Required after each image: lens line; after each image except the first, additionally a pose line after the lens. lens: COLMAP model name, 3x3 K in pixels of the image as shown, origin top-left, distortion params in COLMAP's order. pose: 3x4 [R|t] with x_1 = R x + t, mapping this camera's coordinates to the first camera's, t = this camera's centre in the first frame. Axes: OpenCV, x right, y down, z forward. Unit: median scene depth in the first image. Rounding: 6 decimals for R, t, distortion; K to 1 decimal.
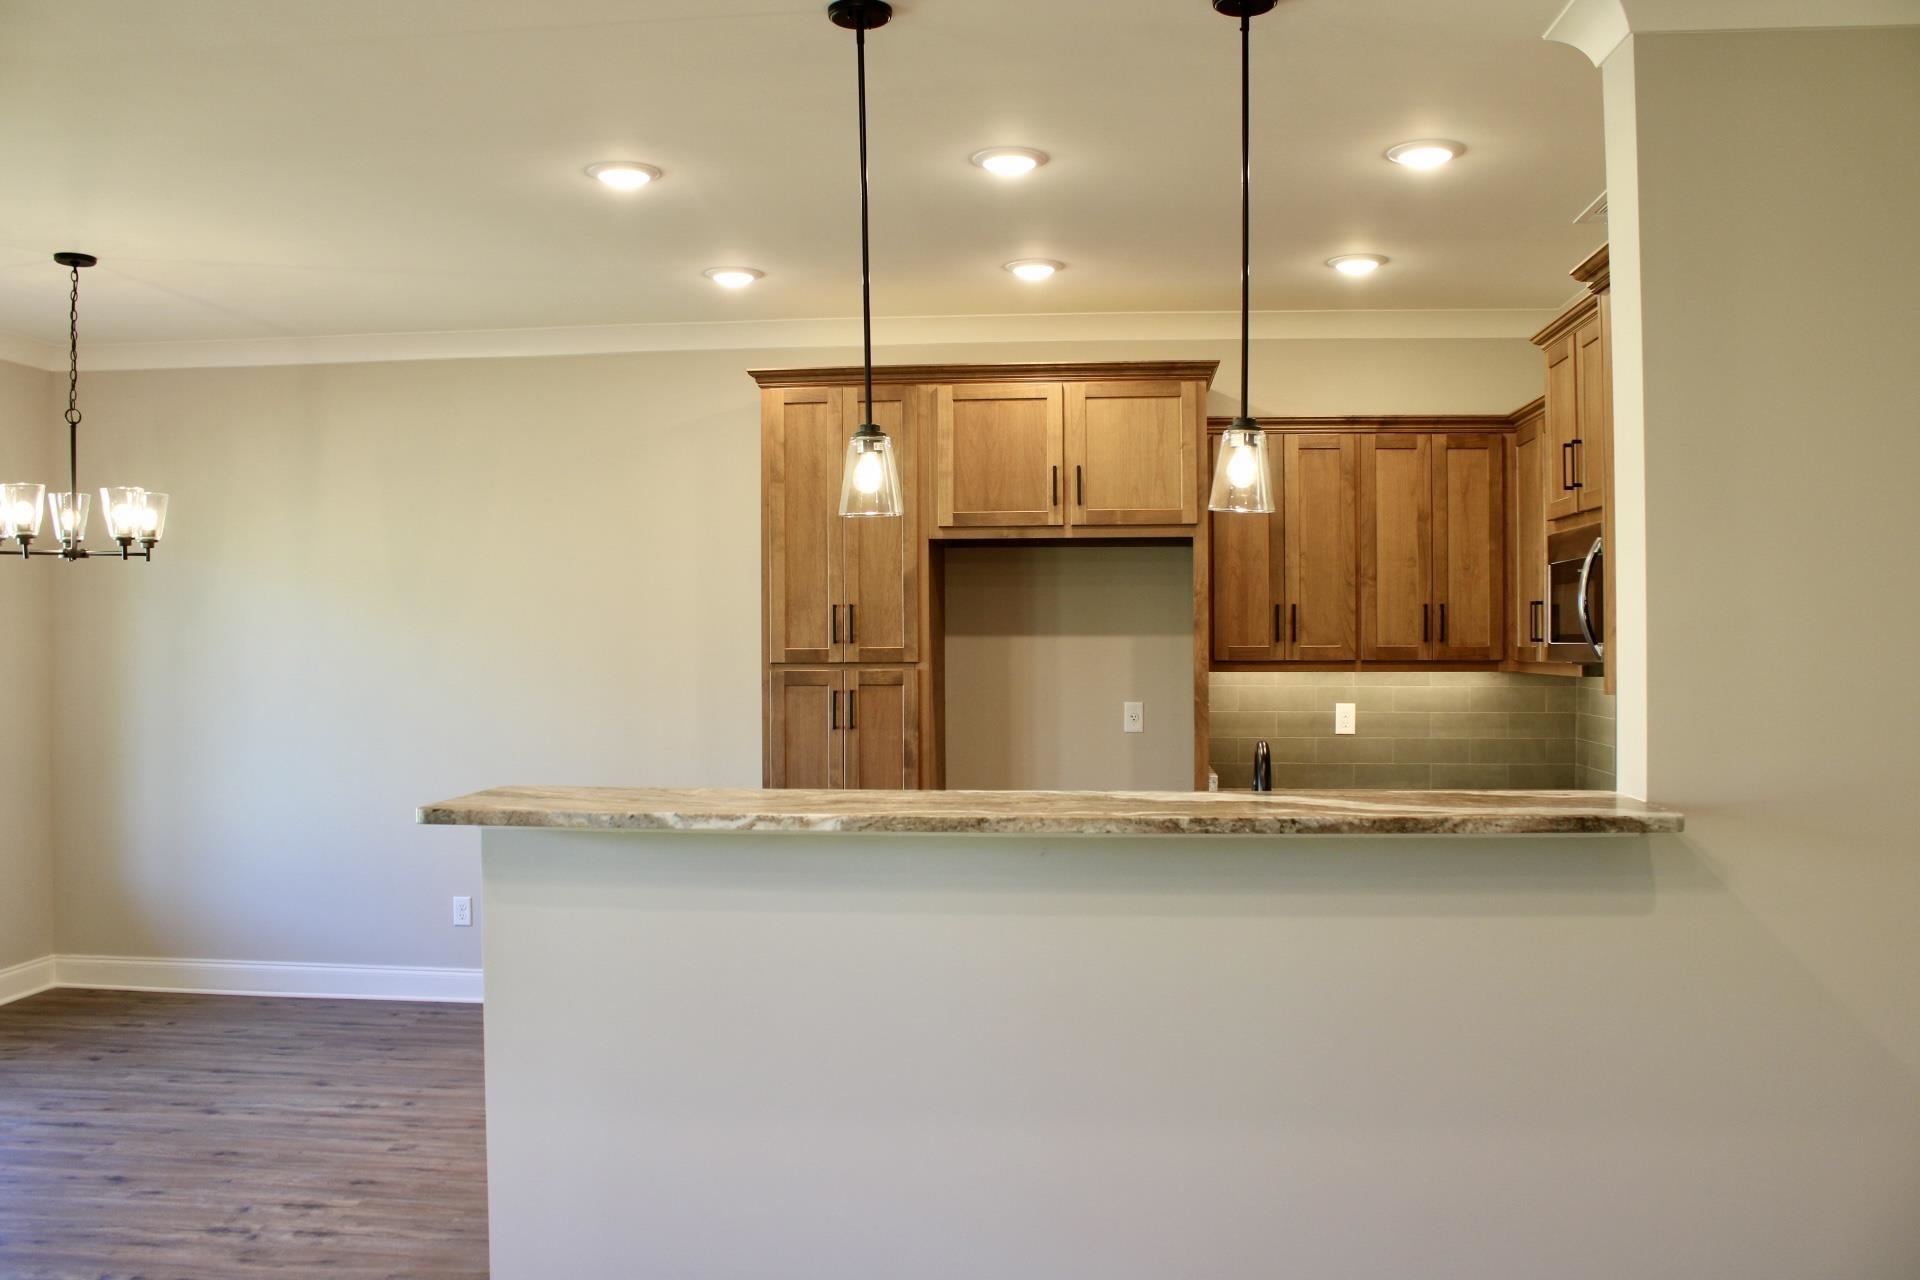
lens RADIAL K [[1605.1, 0, 949.2], [0, 1605.1, 660.3], [0, 0, 1]] dist [-0.130965, 0.091538]
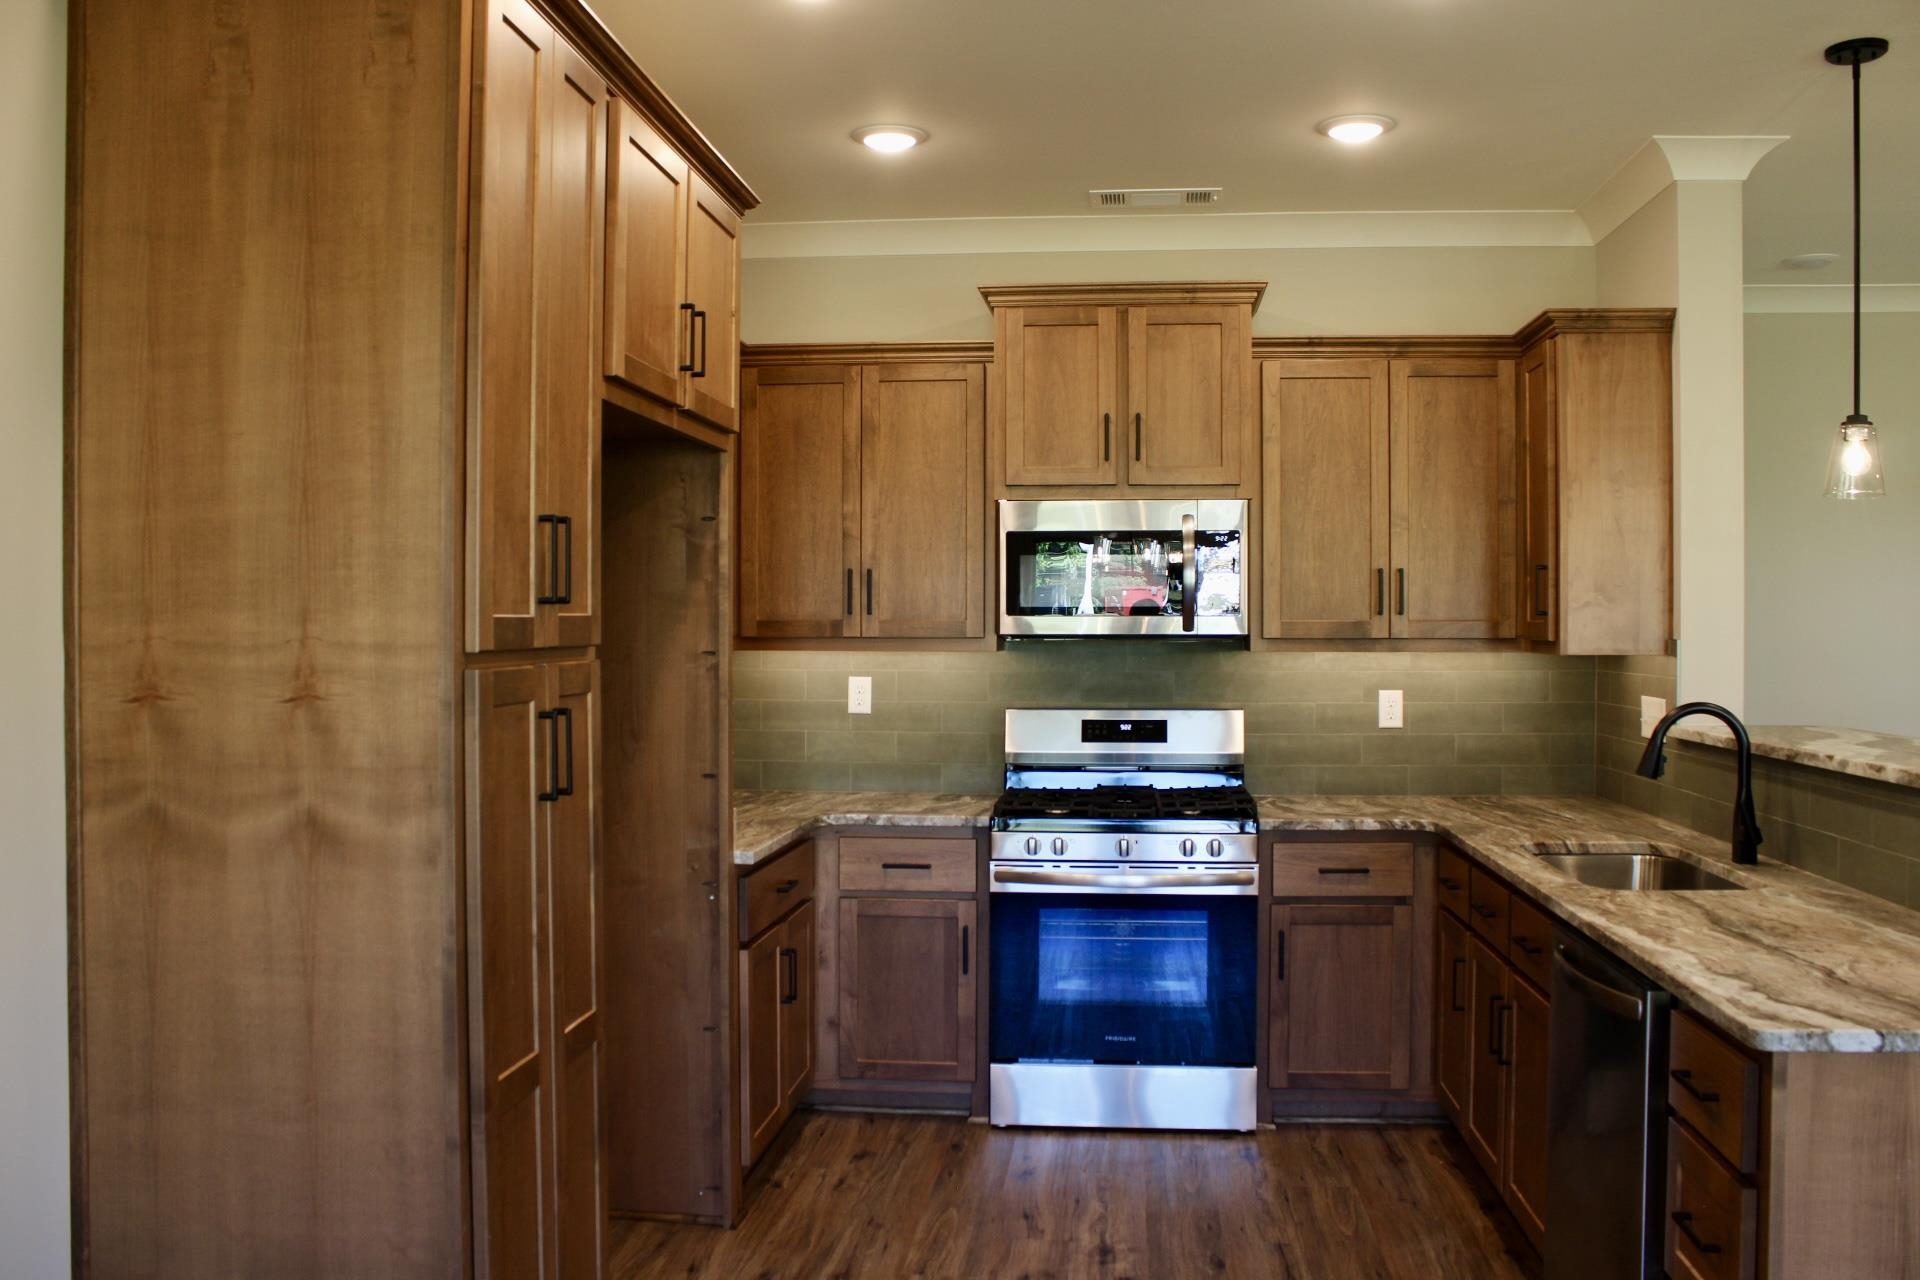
lens RADIAL K [[1605.1, 0, 961.5], [0, 1605.1, 620.1], [0, 0, 1]] dist [-0.130965, 0.091538]
pose [[0.049179, 0.007046, 0.998765, -0.385656], [-0.001036, 0.999975, -0.007004, -0.002391], [-0.998789, -0.000690, 0.049185, 0.751748]]
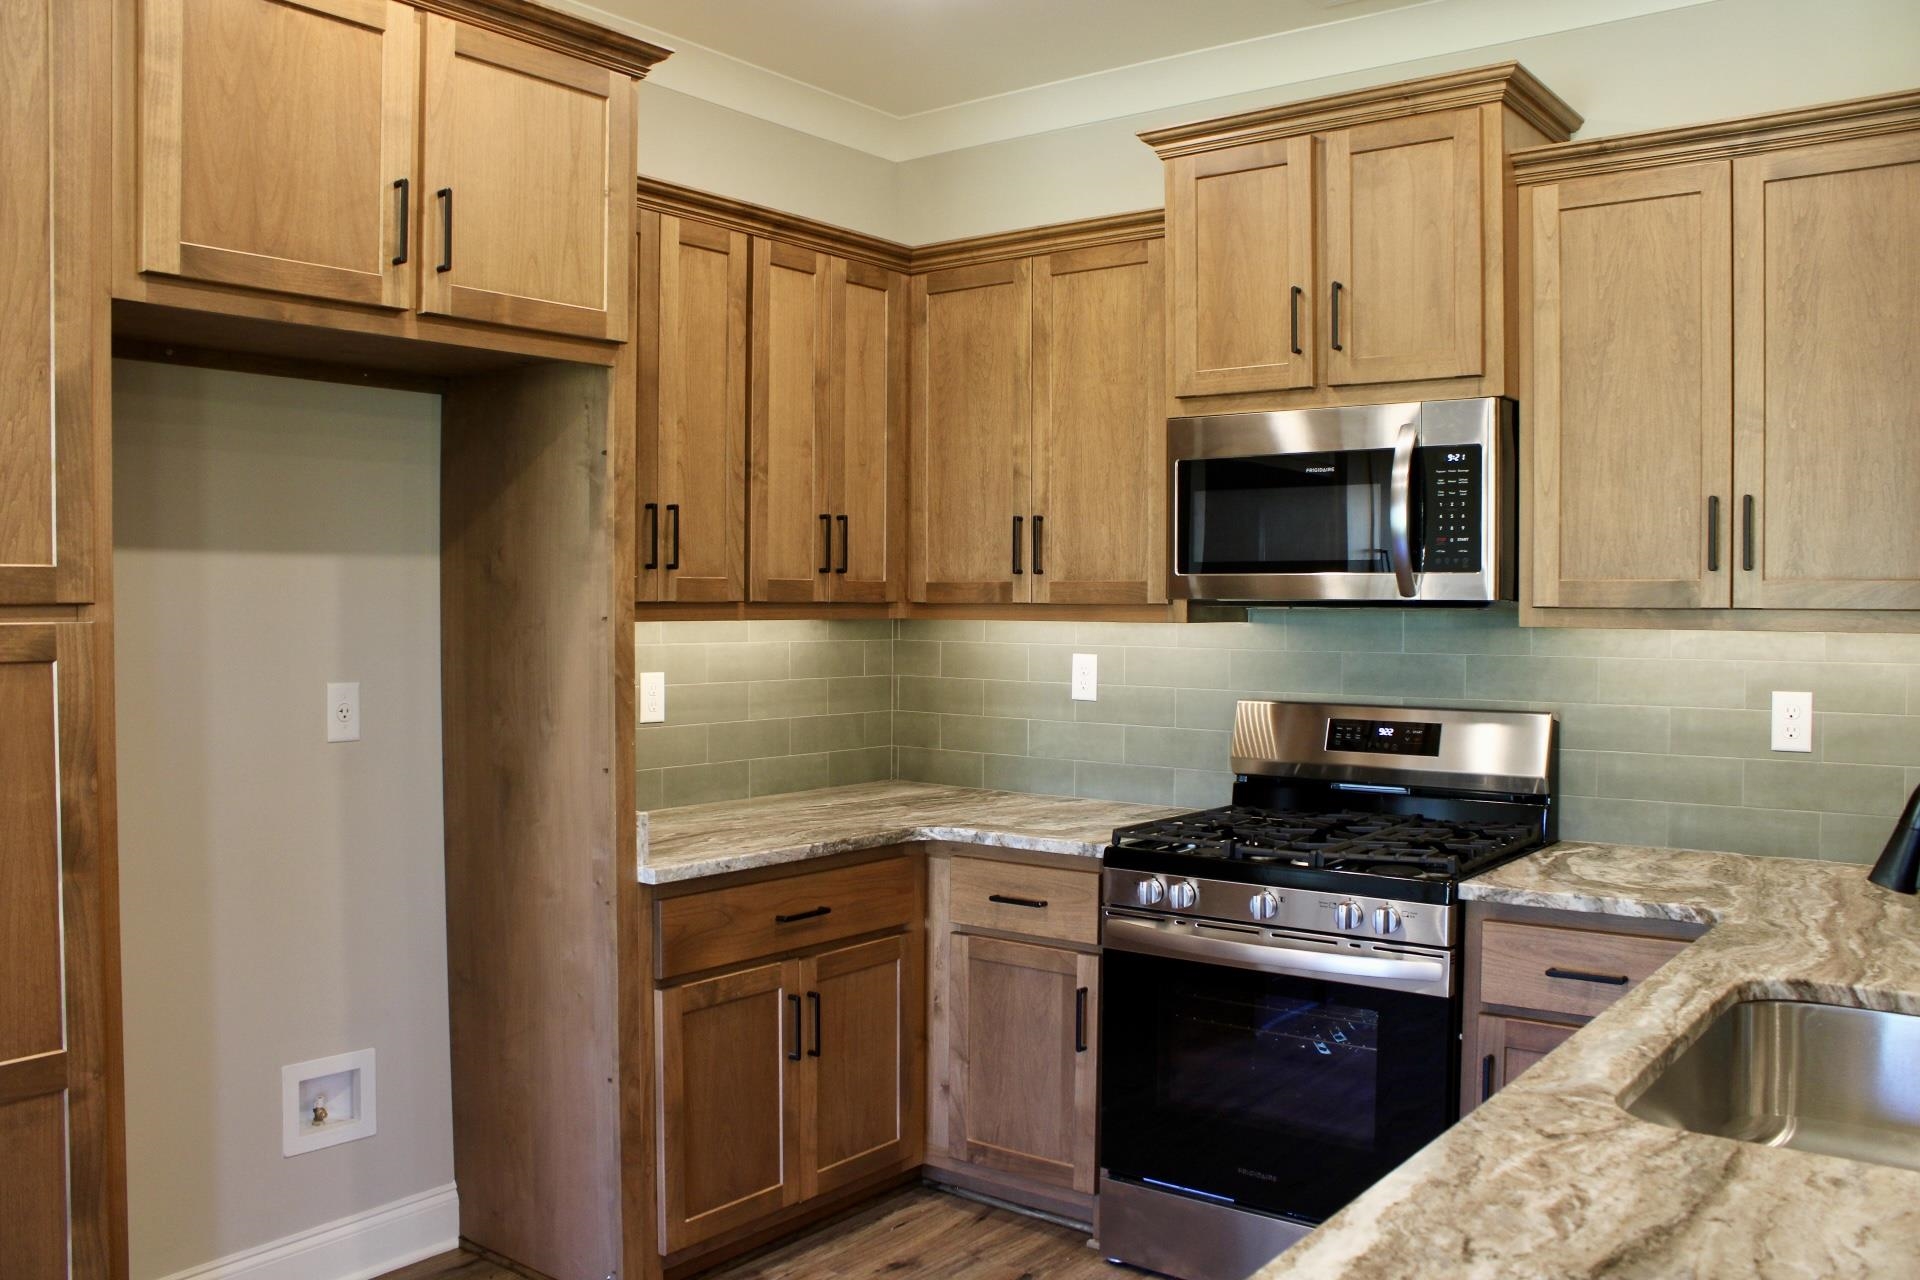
lens RADIAL K [[1605.1, 0, 954.0], [0, 1605.1, 624.6], [0, 0, 1]] dist [-0.130965, 0.091538]
pose [[0.560728, -0.008391, 0.827958, -0.210382], [-0.005137, 0.999894, 0.013612, -0.000397], [-0.827984, -0.011886, 0.560625, 0.590468]]
